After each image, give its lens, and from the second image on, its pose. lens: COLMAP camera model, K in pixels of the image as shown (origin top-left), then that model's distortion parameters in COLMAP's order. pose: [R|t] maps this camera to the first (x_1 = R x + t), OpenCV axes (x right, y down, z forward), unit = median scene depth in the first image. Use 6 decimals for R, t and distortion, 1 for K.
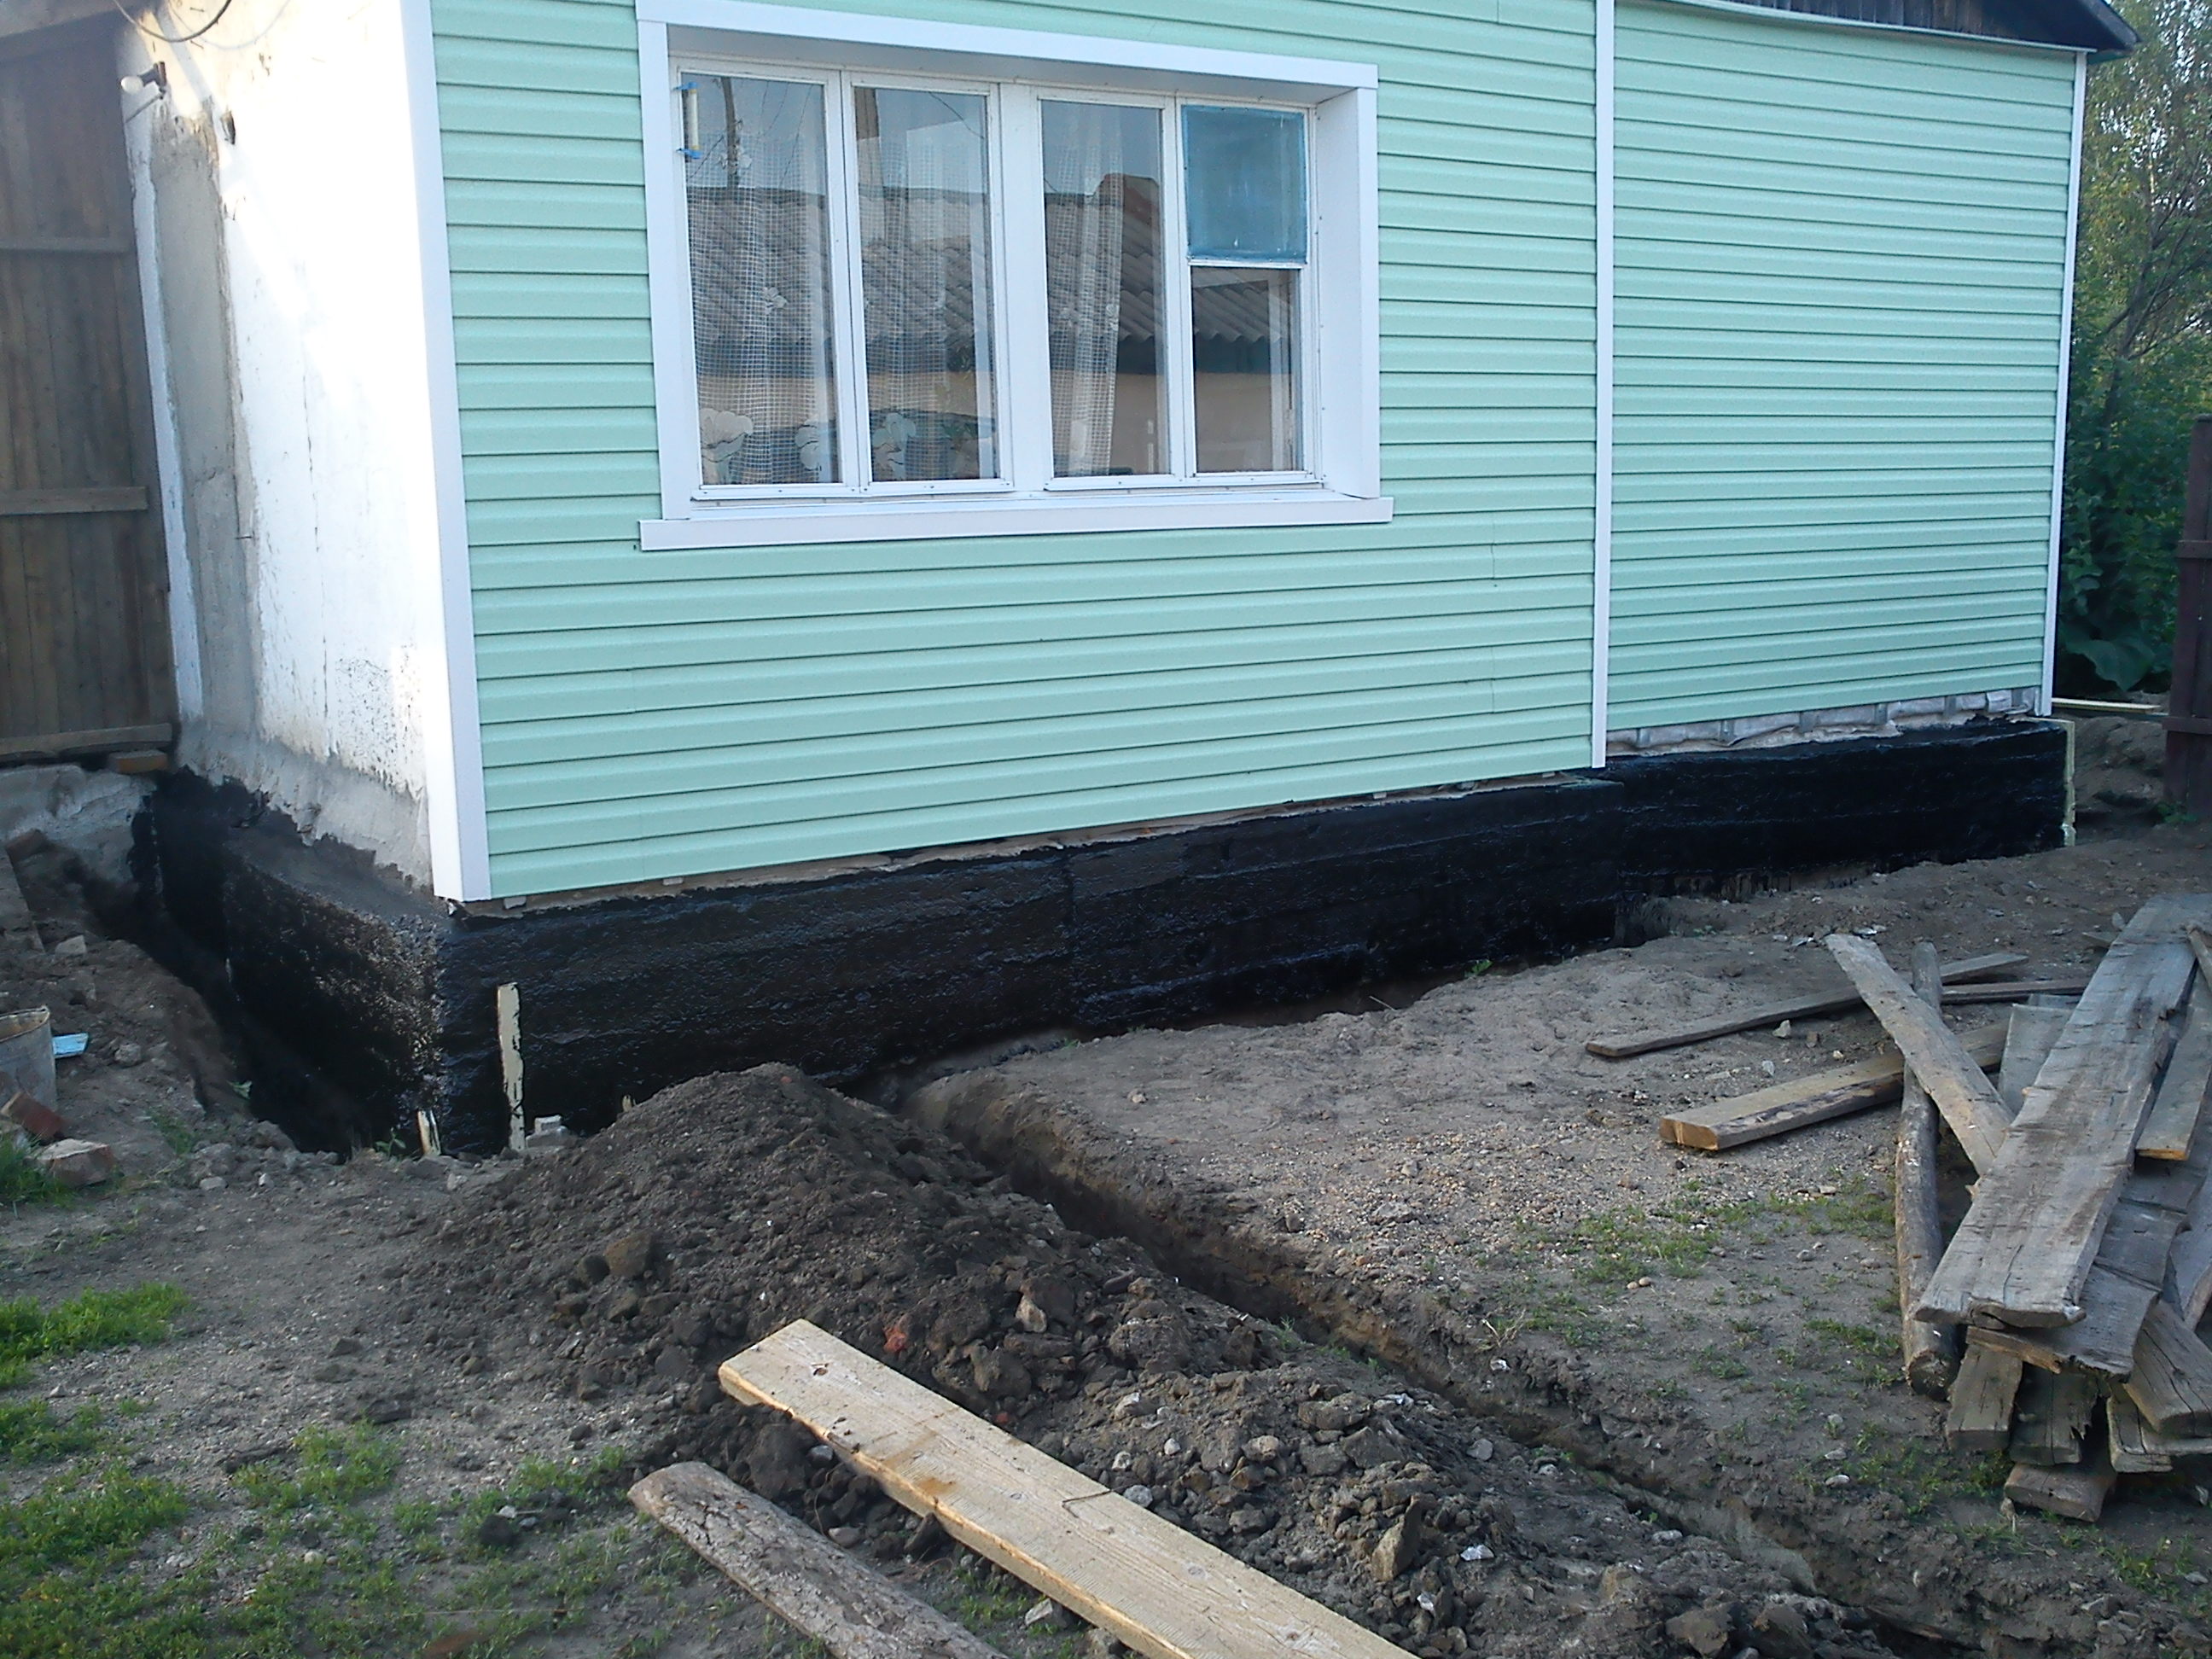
lens RADIAL K [[2114.9, 0, 1176.4], [0, 2114.9, 829.9], [0, 0, 1]] dist [-0.078742, 0.128980]
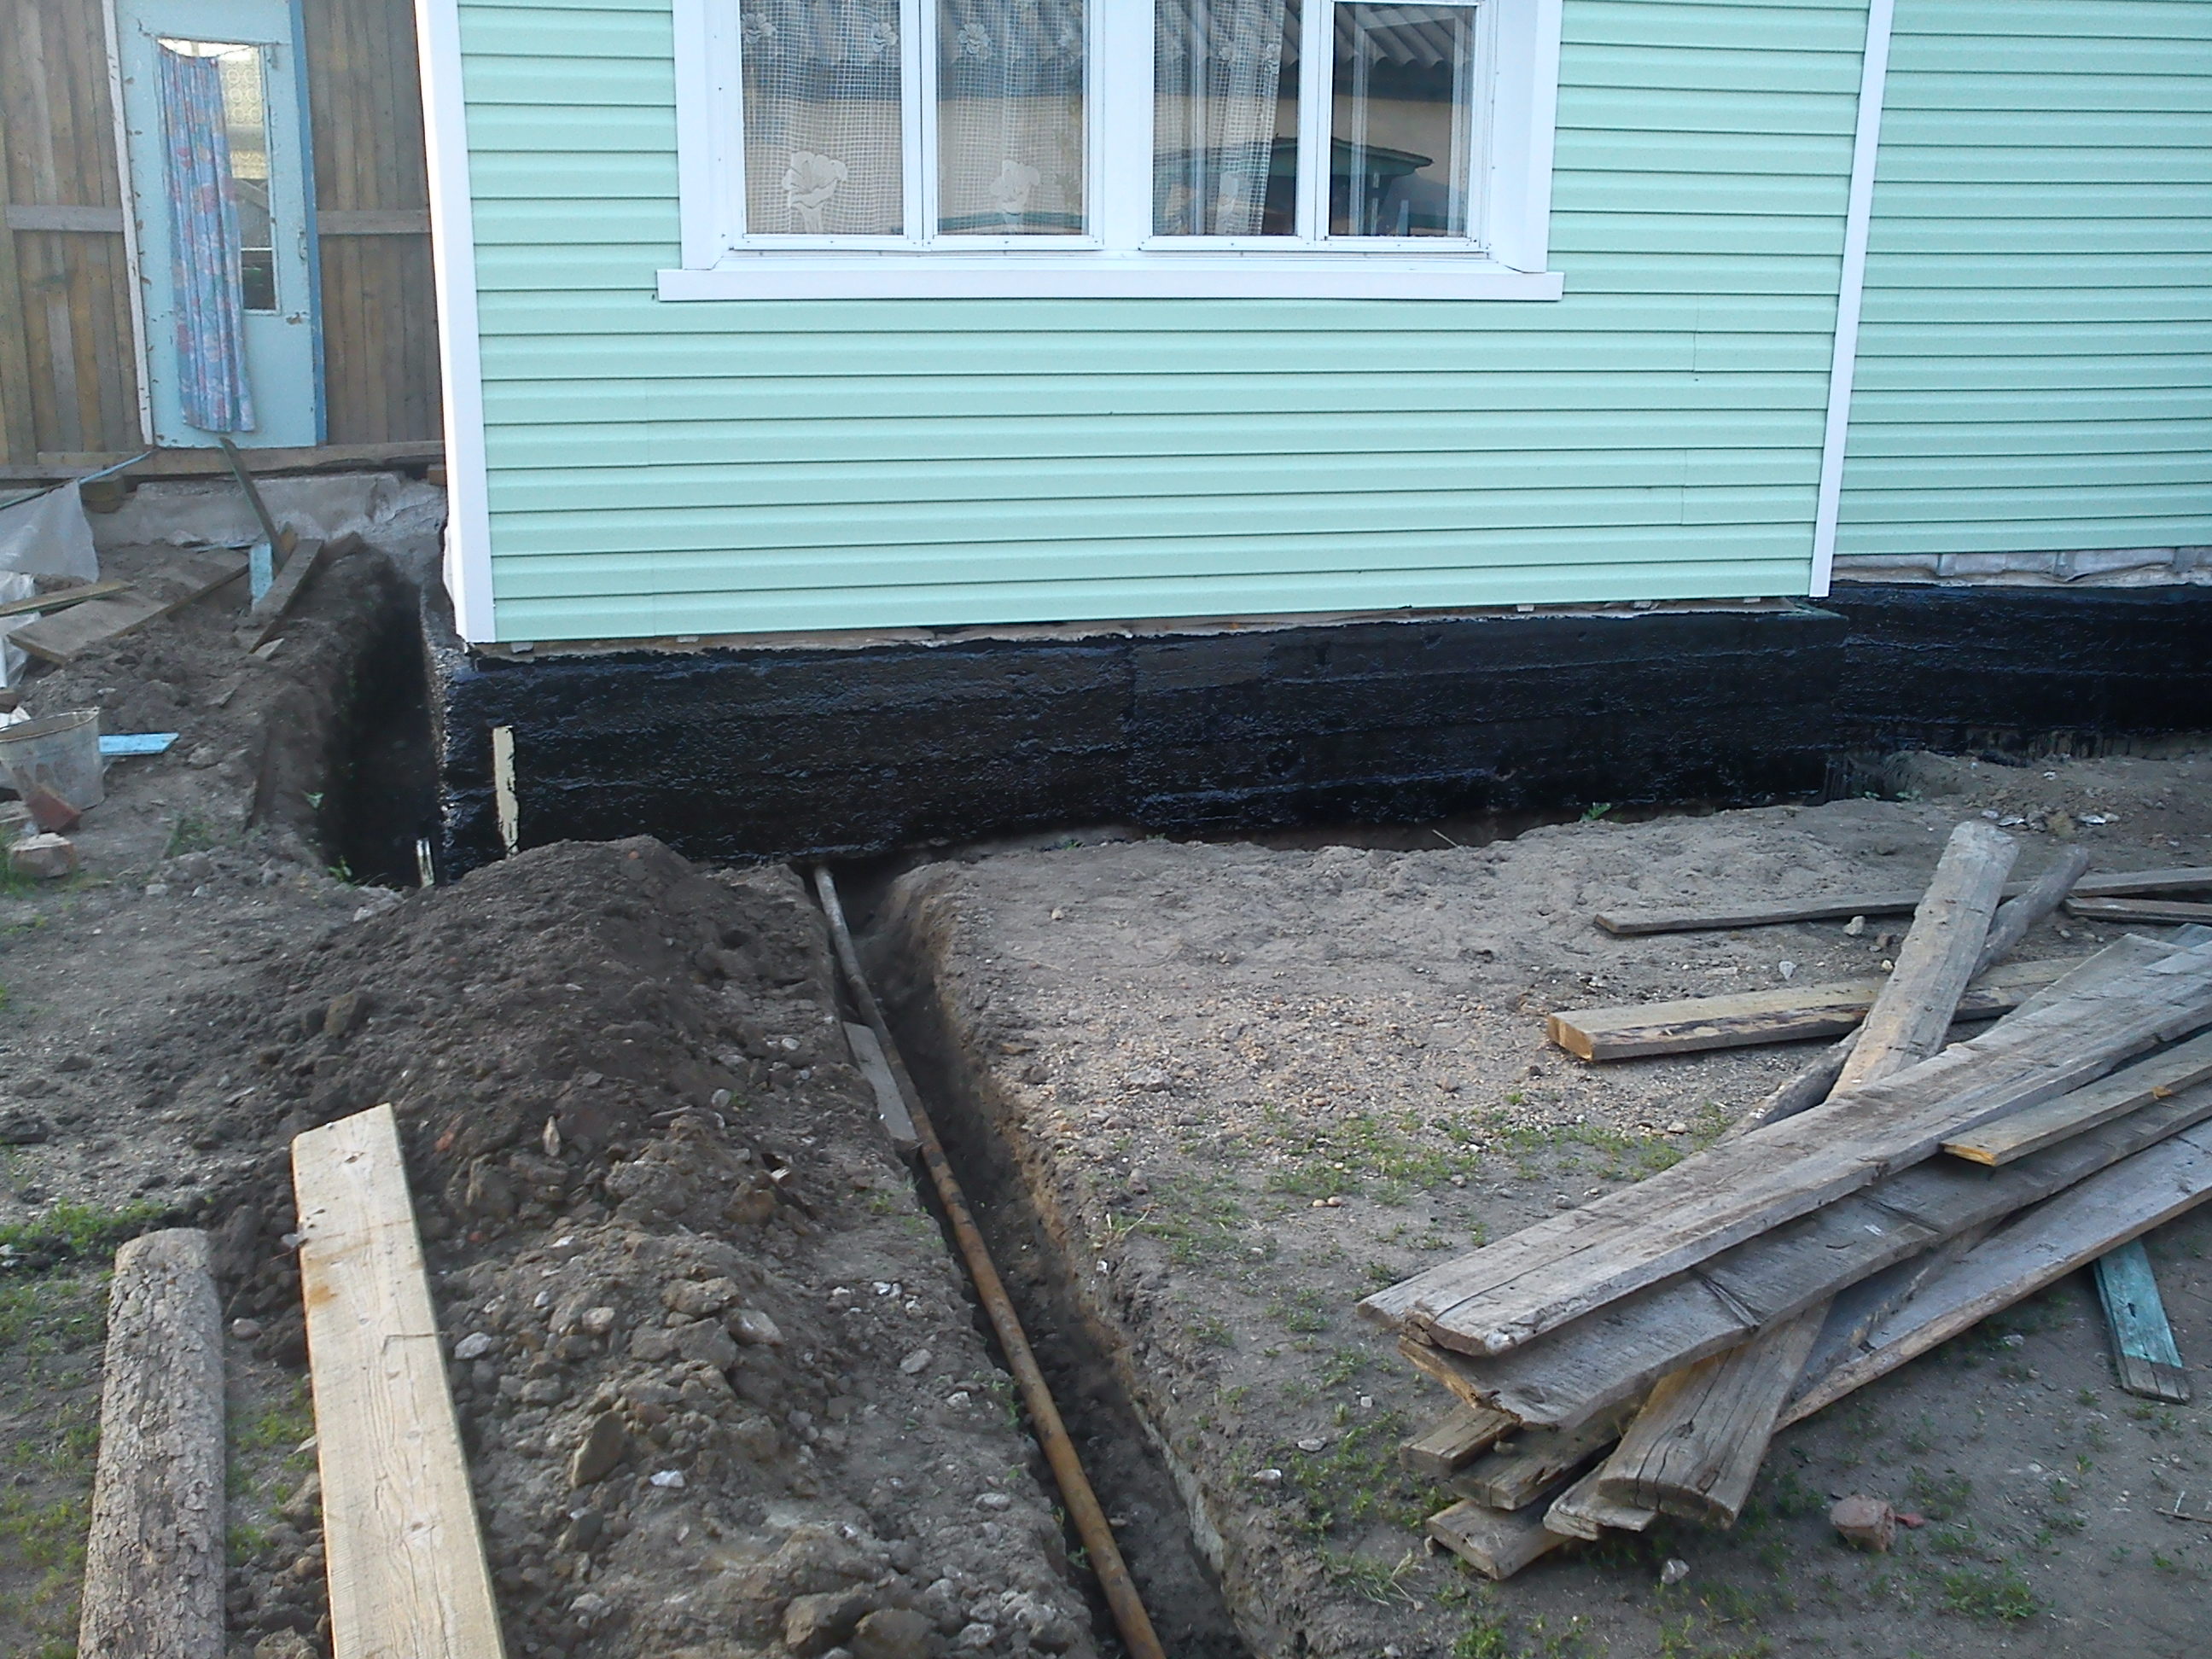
lens RADIAL K [[2151.4, 0, 1106.0], [0, 2151.4, 829.5], [0, 0, 1]] dist [-0.075183, 0.089715]
pose [[0.951970, 0.113861, -0.284234, 0.246735], [-0.080314, 0.988640, 0.127046, -0.031073], [0.295471, -0.098116, 0.950300, 0.086769]]
